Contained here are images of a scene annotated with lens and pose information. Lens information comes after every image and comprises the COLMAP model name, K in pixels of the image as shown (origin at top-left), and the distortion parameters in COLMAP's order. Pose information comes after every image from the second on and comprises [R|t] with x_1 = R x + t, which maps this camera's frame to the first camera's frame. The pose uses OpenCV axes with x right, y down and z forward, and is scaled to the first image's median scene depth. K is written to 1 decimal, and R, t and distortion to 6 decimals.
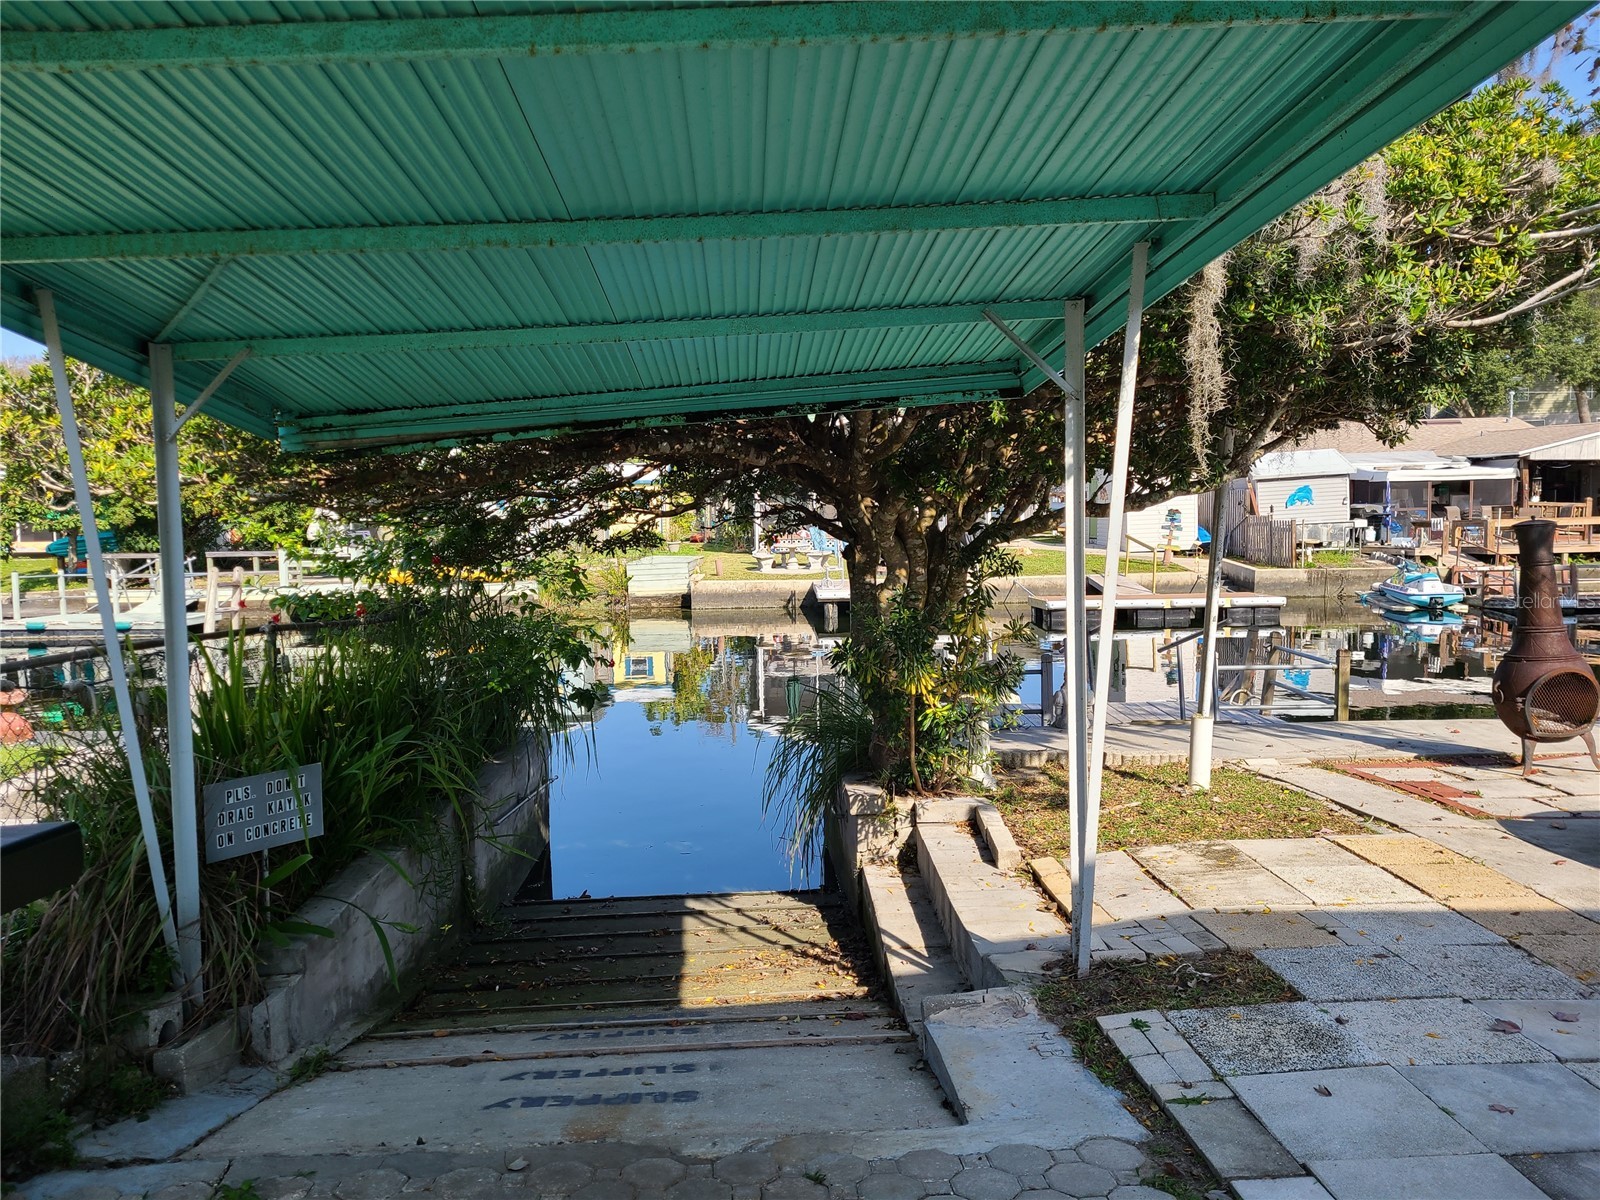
lens RADIAL K [[1187.3, 0, 775.0], [0, 1187.3, 602.5], [0, 0, 1]] dist [0.060865, -0.048465]
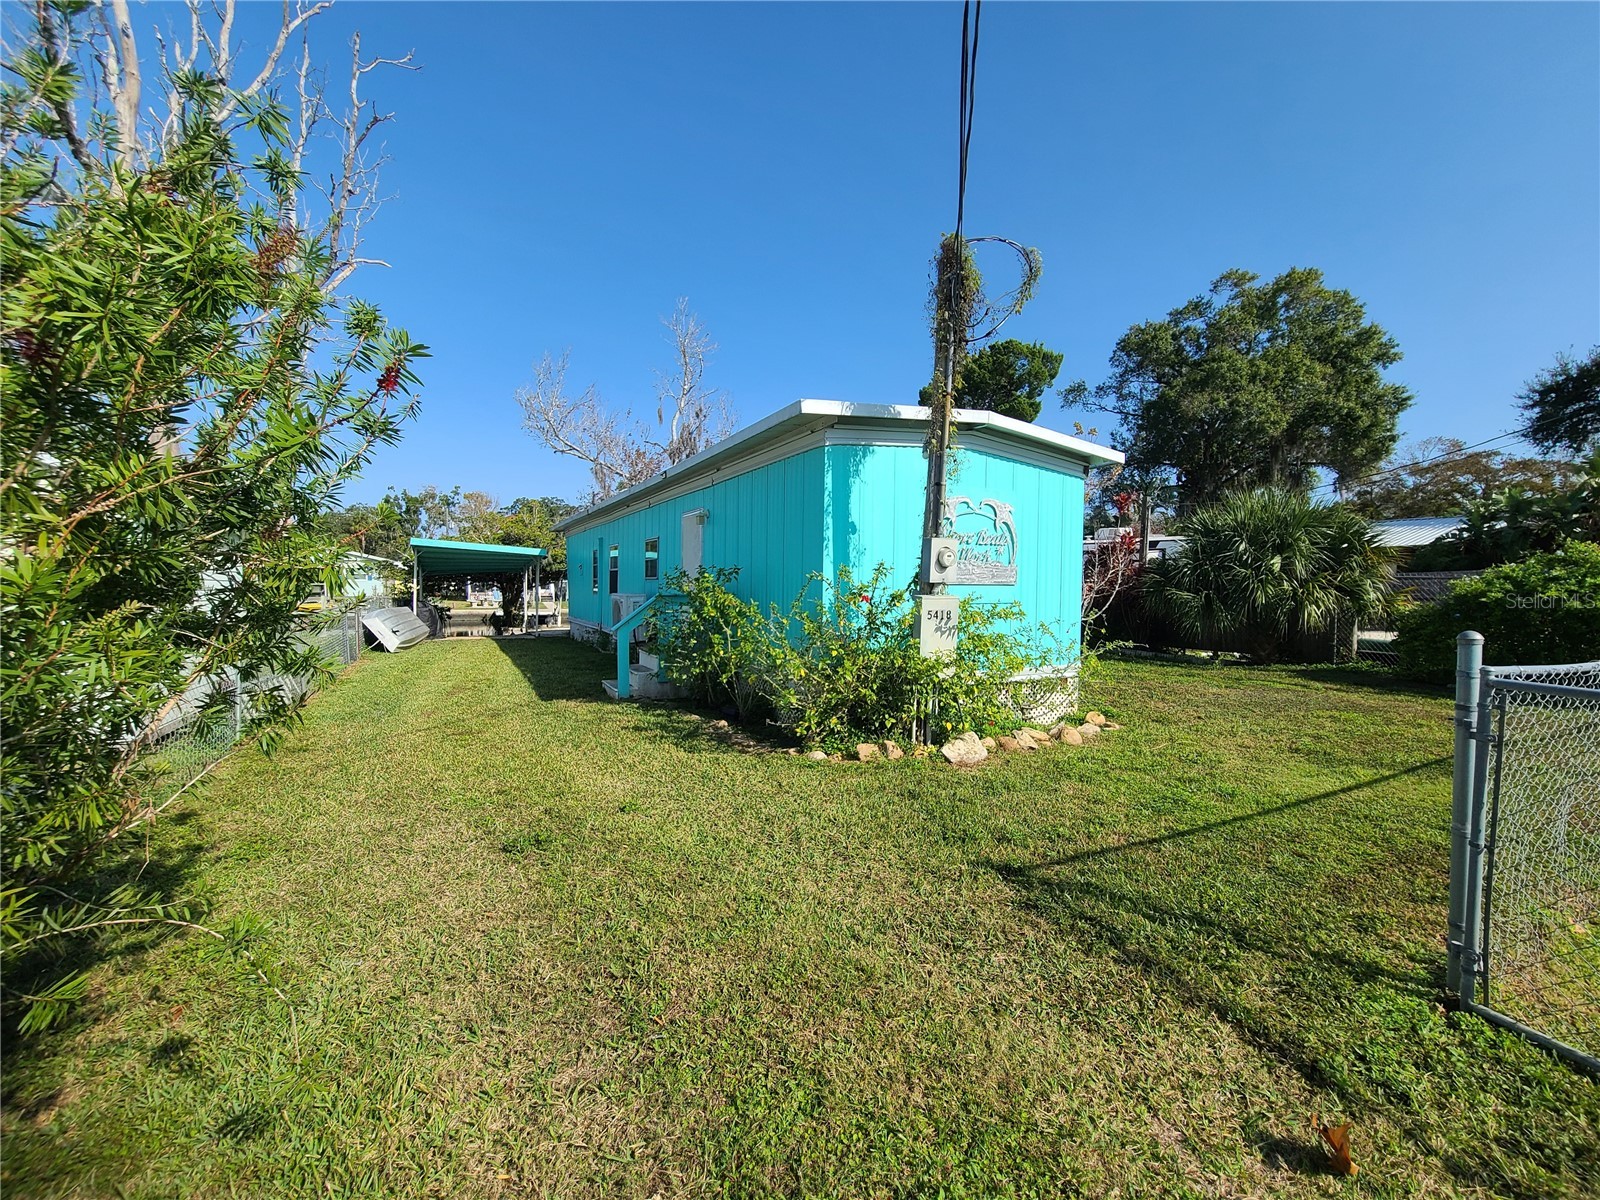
lens RADIAL K [[648.3, 0, 819.6], [0, 648.3, 603.5], [0, 0, 1]] dist [-0.005121, -0.000202]
pose [[0.877644, 0.005799, 0.479278, -0.082107], [0.019192, 0.998700, -0.047226, 0.169102], [-0.478929, 0.050646, 0.876392, -2.176187]]
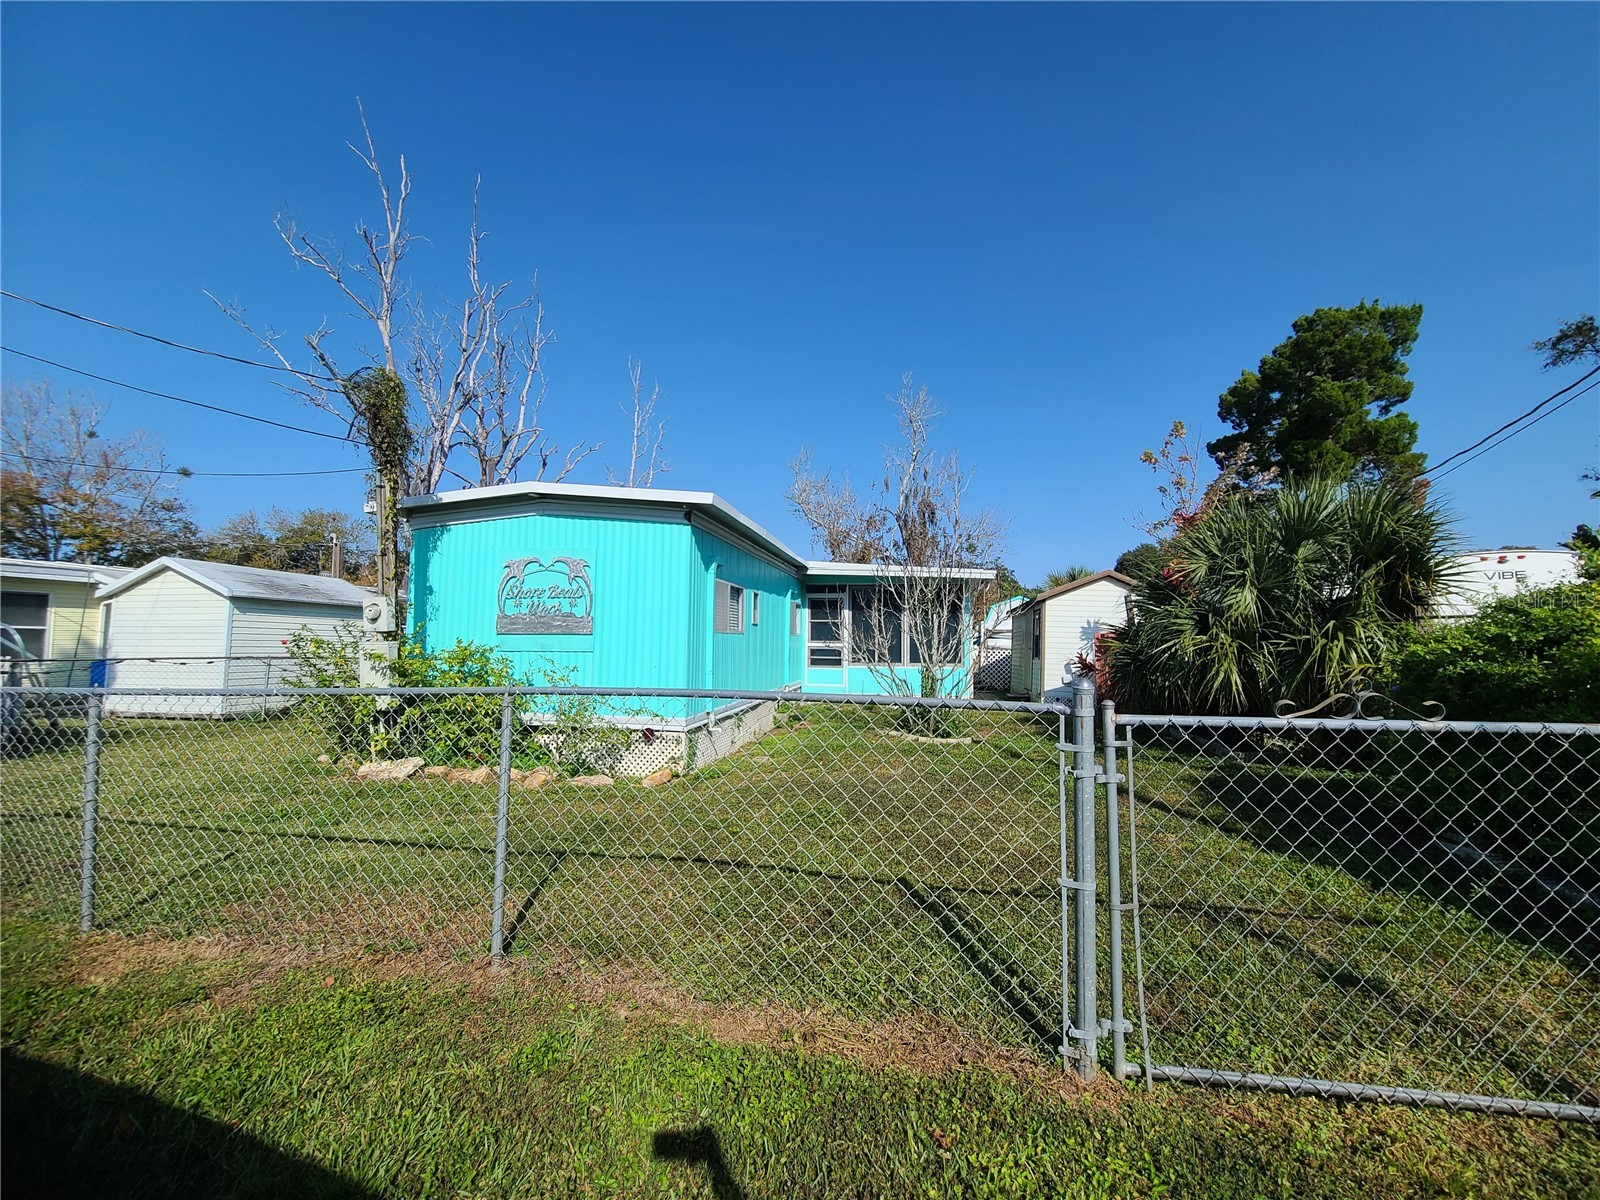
lens RADIAL K [[648.3, 0, 819.6], [0, 648.3, 603.5], [0, 0, 1]] dist [-0.005121, -0.000202]
pose [[0.991016, 0.012006, -0.133202, 0.810686], [-0.028209, 0.992321, -0.120431, 0.167939], [0.130733, 0.123106, 0.983745, -2.374114]]
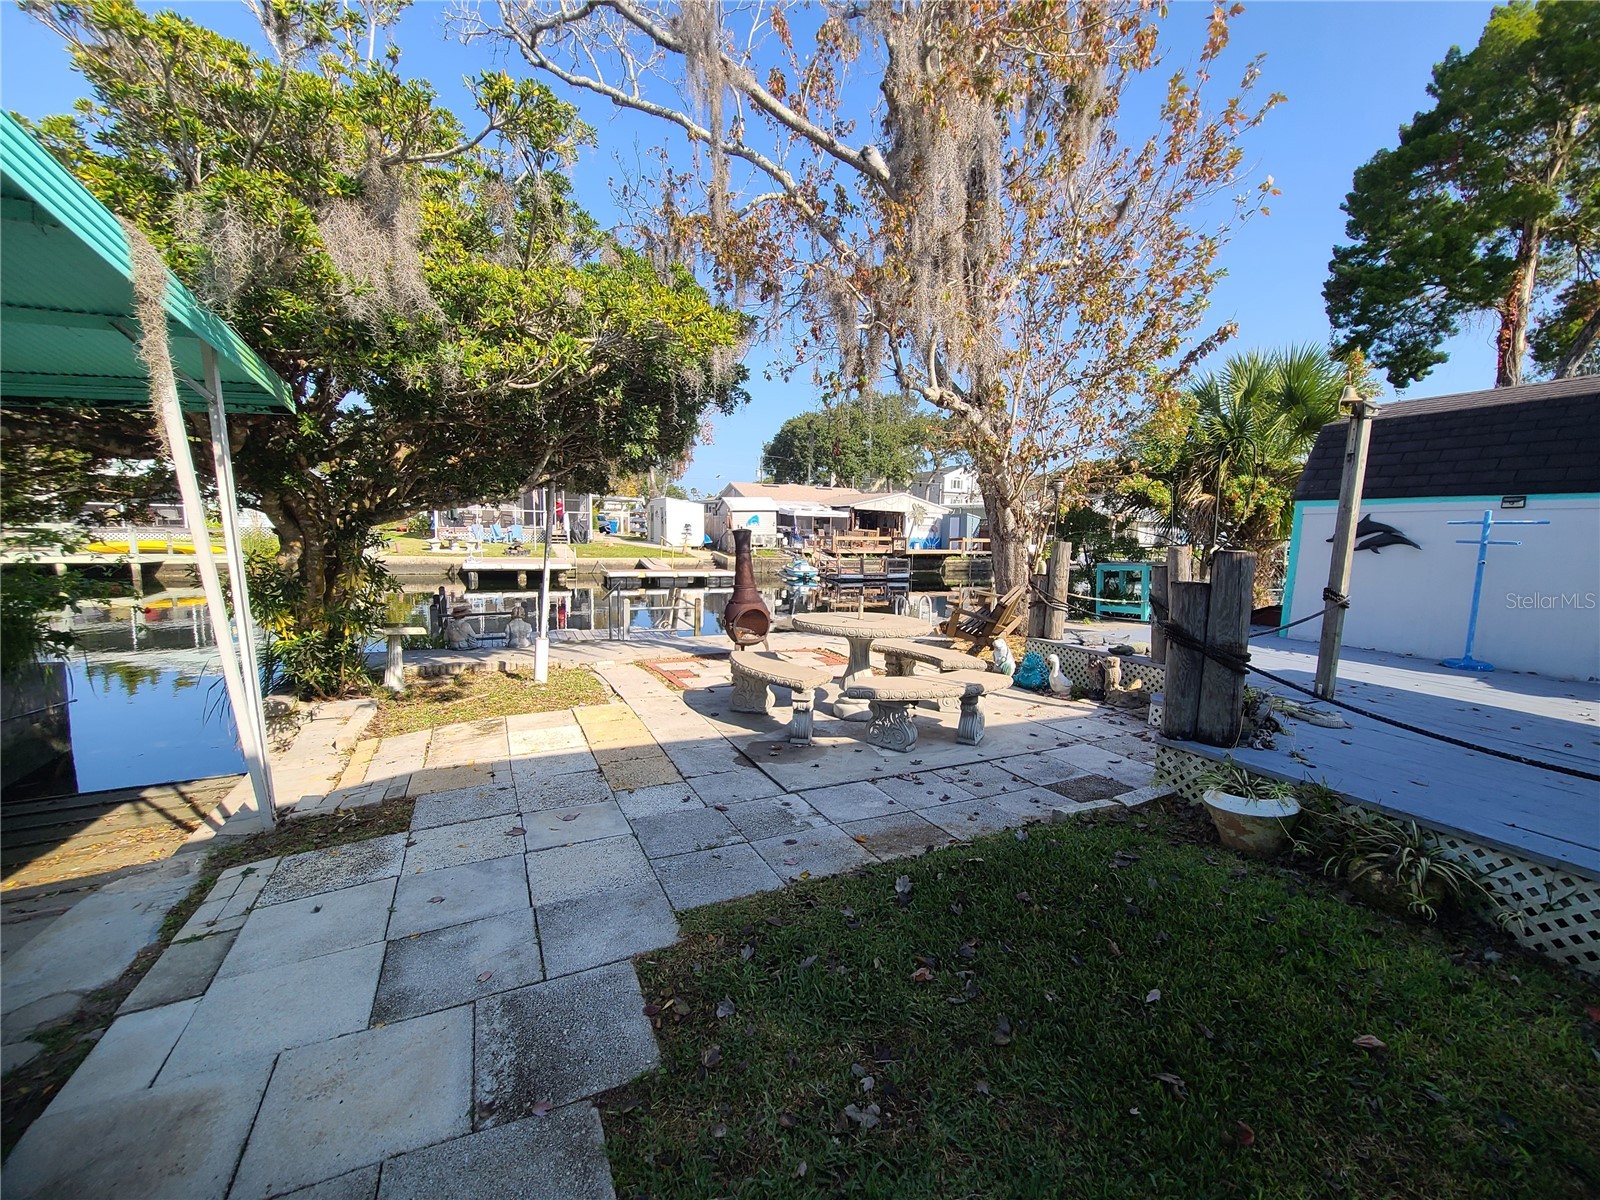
lens RADIAL K [[648.3, 0, 819.6], [0, 648.3, 603.5], [0, 0, 1]] dist [-0.005121, -0.000202]
pose [[0.893349, -0.007516, 0.449301, 0.215397], [-0.012448, 0.999063, 0.041462, 0.003795], [-0.449191, -0.042633, 0.892418, 0.027535]]
